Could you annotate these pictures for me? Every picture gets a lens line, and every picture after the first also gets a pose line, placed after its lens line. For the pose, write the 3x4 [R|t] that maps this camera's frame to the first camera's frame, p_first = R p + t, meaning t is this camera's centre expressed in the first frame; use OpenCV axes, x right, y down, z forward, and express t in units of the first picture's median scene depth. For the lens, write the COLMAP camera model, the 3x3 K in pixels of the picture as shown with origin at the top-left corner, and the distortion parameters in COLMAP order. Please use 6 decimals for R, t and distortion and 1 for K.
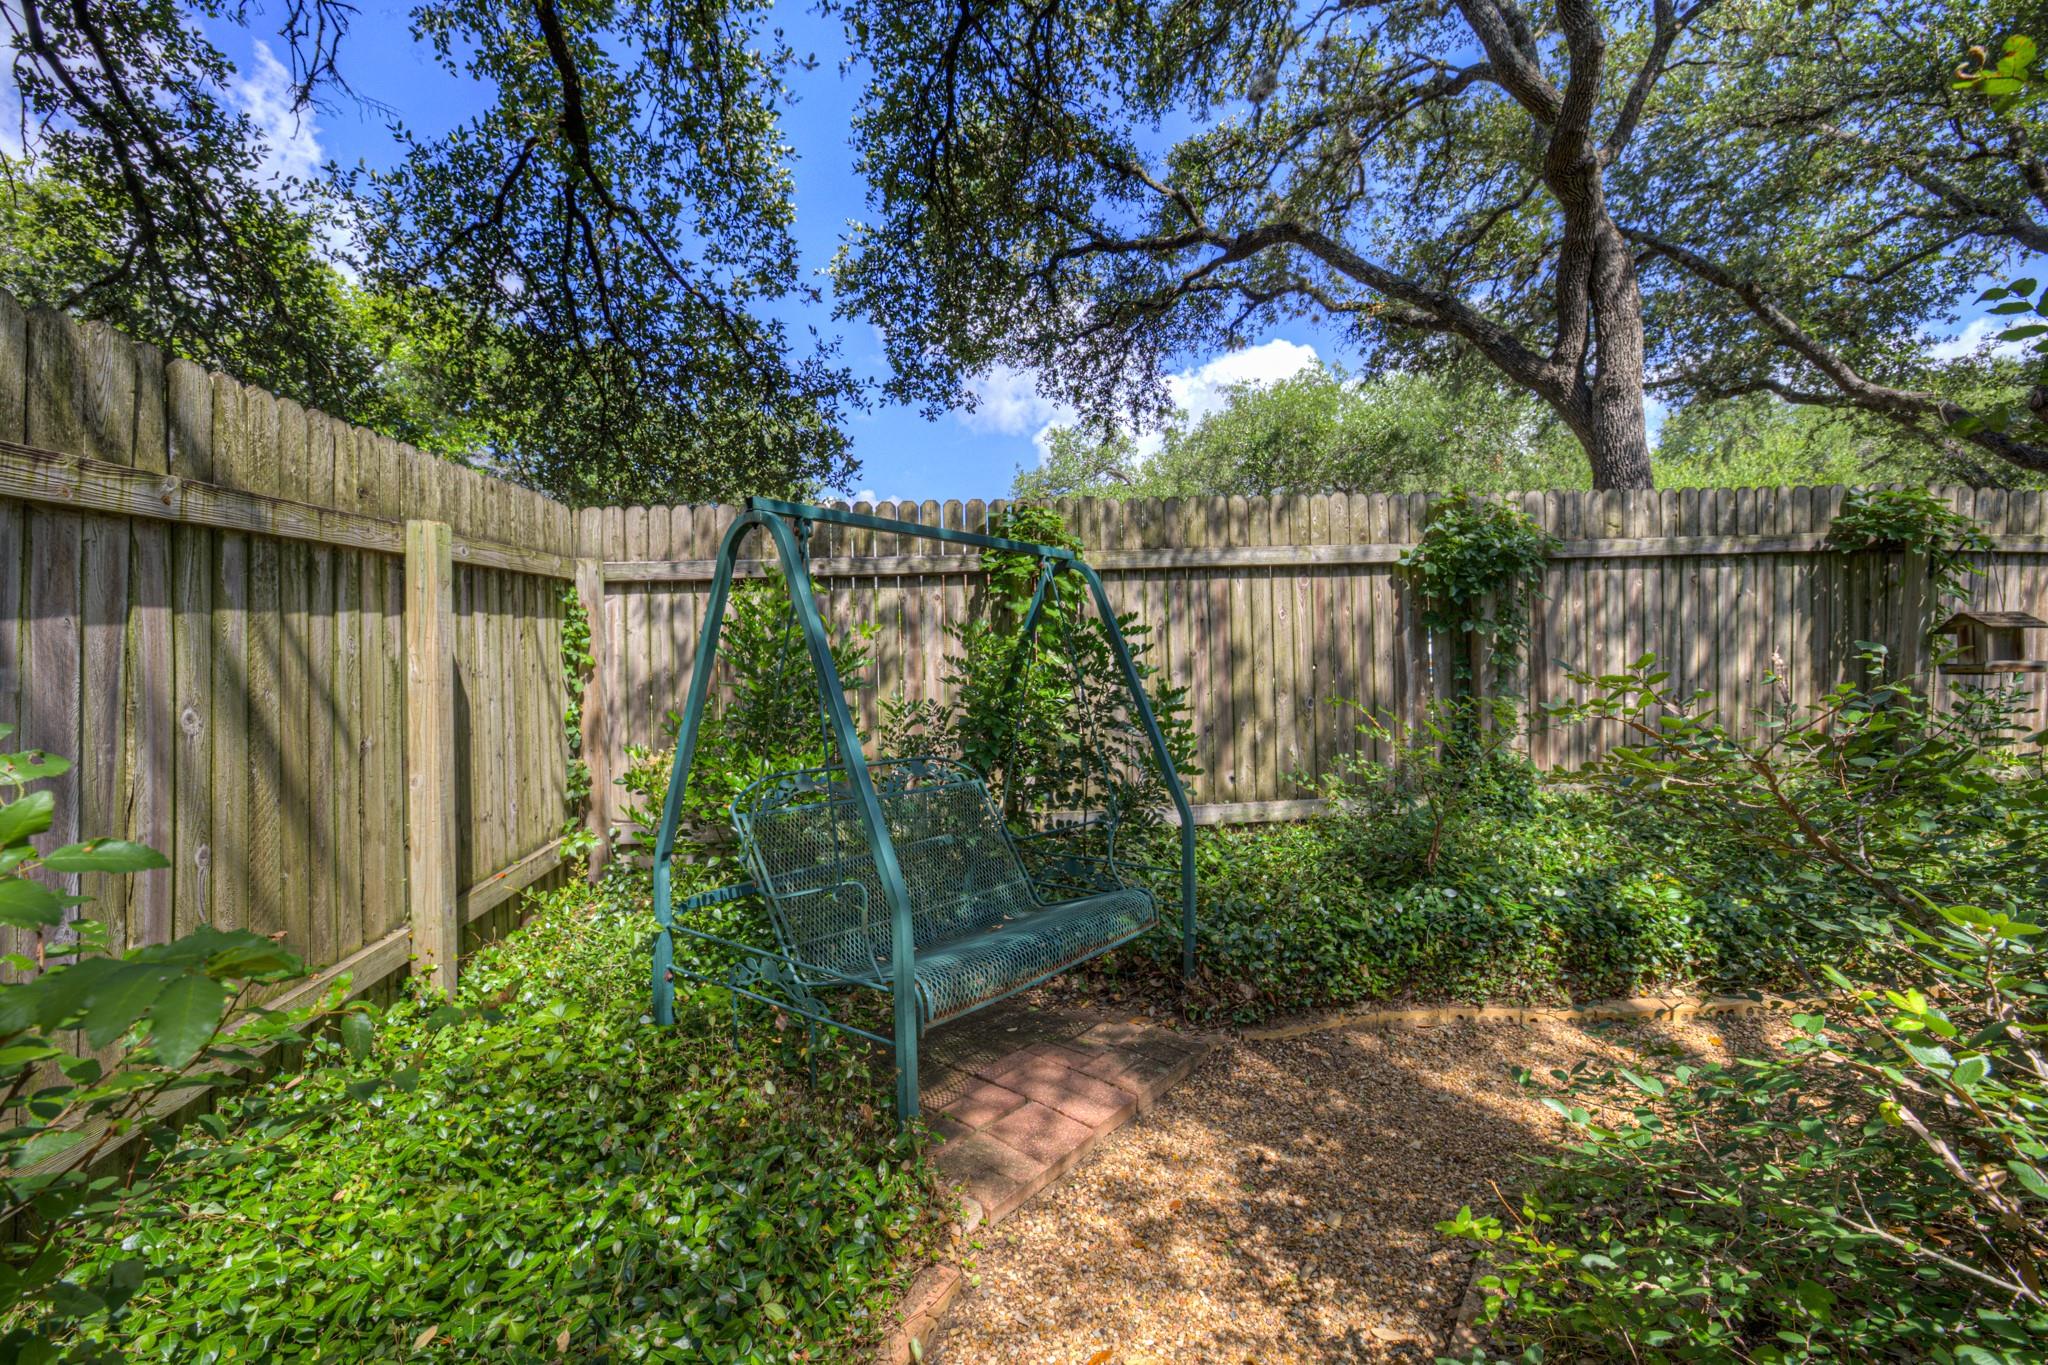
lens RADIAL K [[875.7, 0, 1018.0], [0, 875.7, 682.0], [0, 0, 1]] dist [-0.038156, 0.012298]
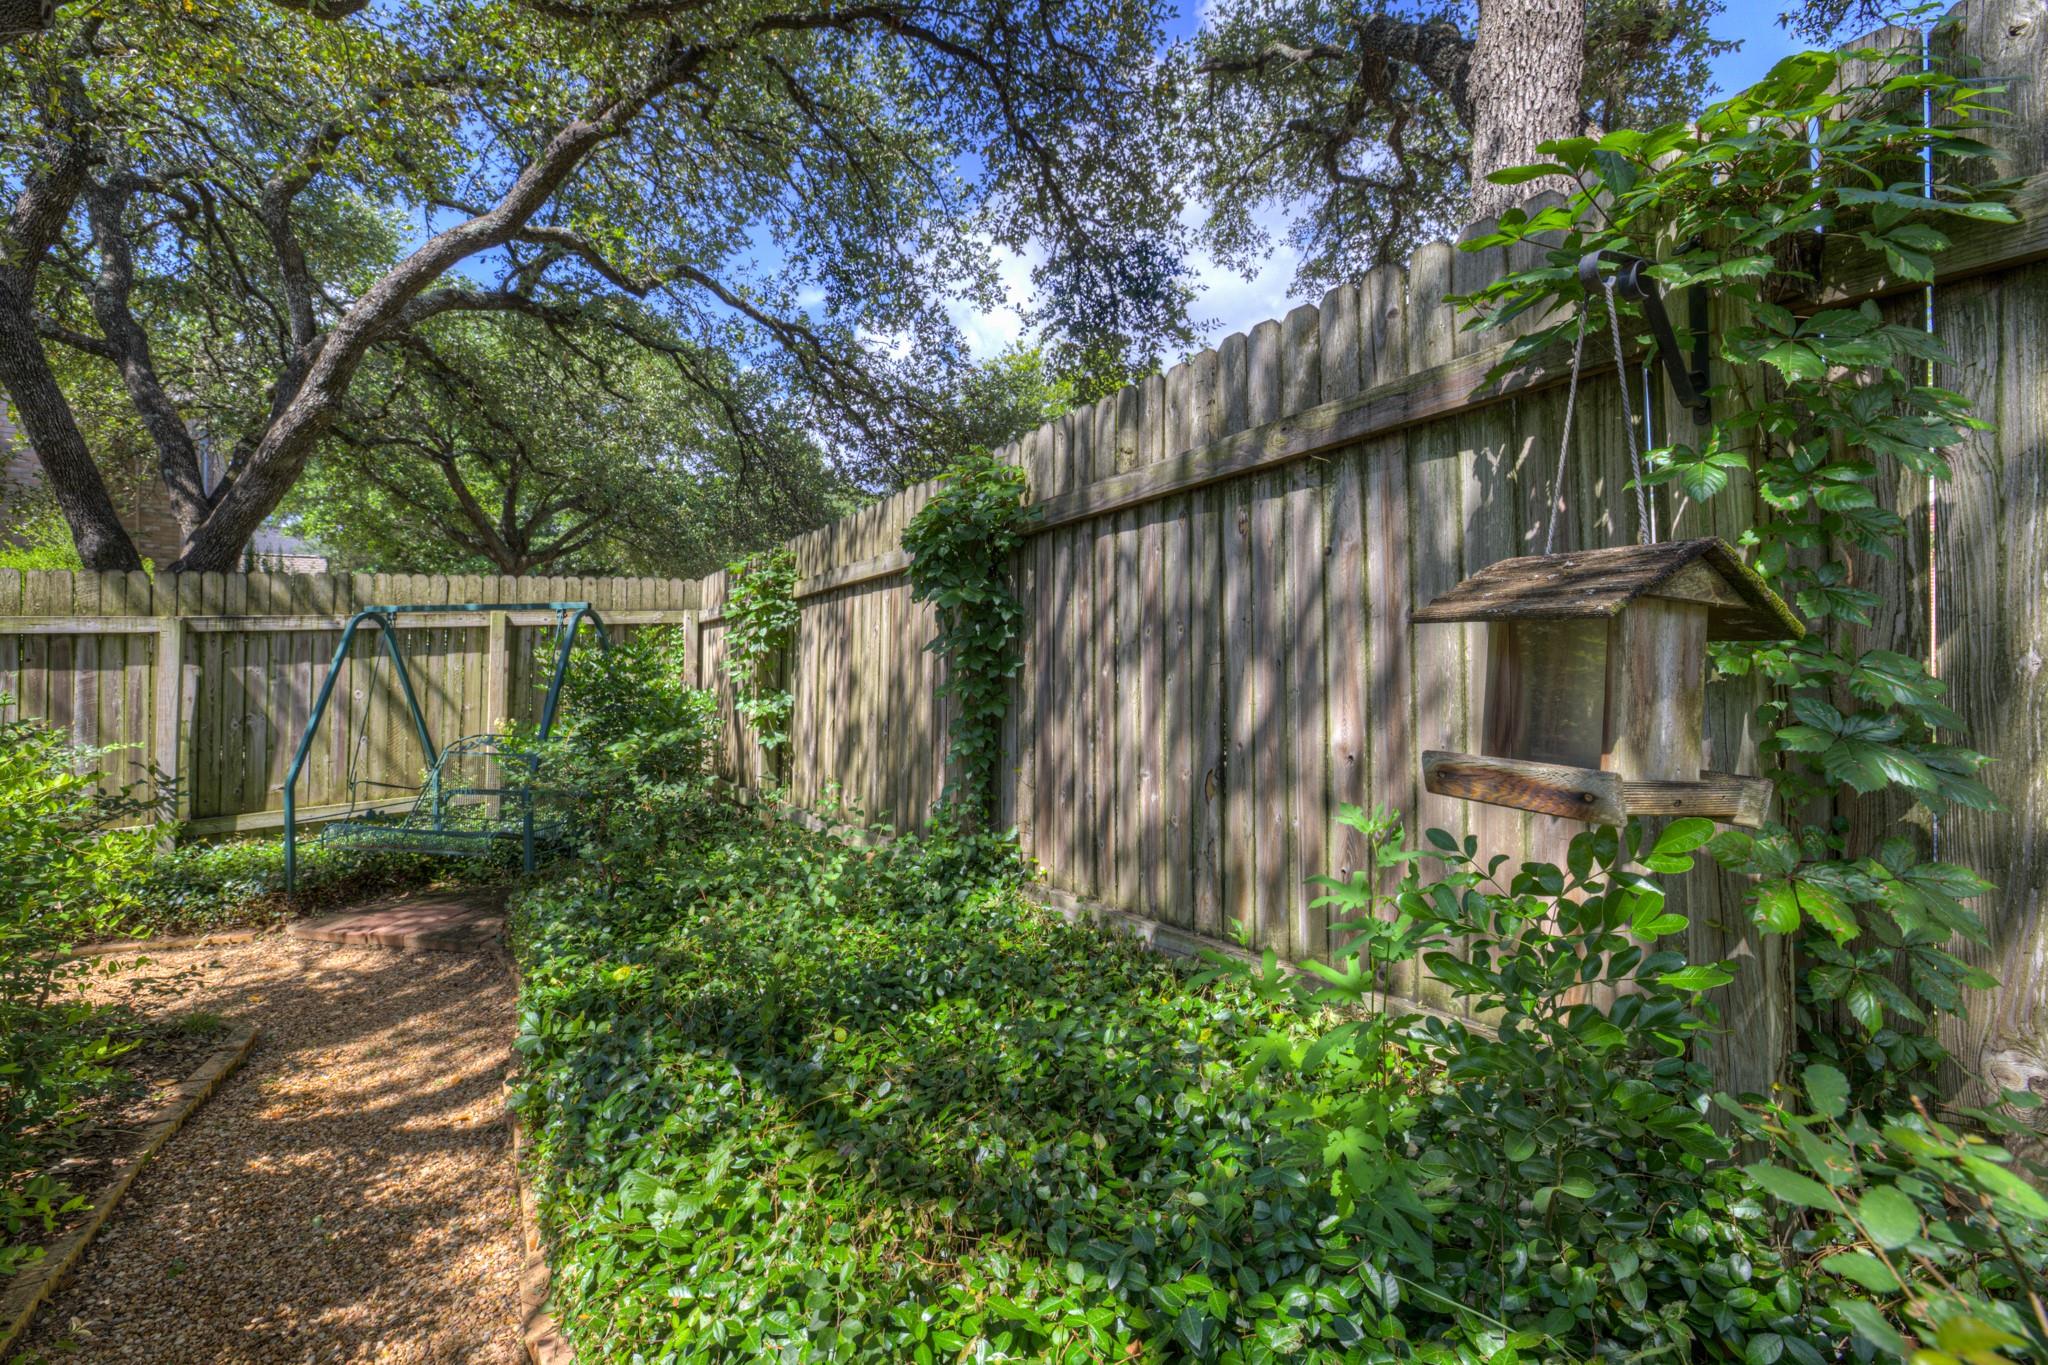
lens RADIAL K [[875.7, 0, 1018.0], [0, 875.7, 682.0], [0, 0, 1]] dist [-0.038156, 0.012298]
pose [[0.478173, 0.030695, -0.877729, 1.129313], [-0.018516, 0.999519, 0.024867, -0.052184], [0.878071, 0.004362, 0.478511, 0.689681]]
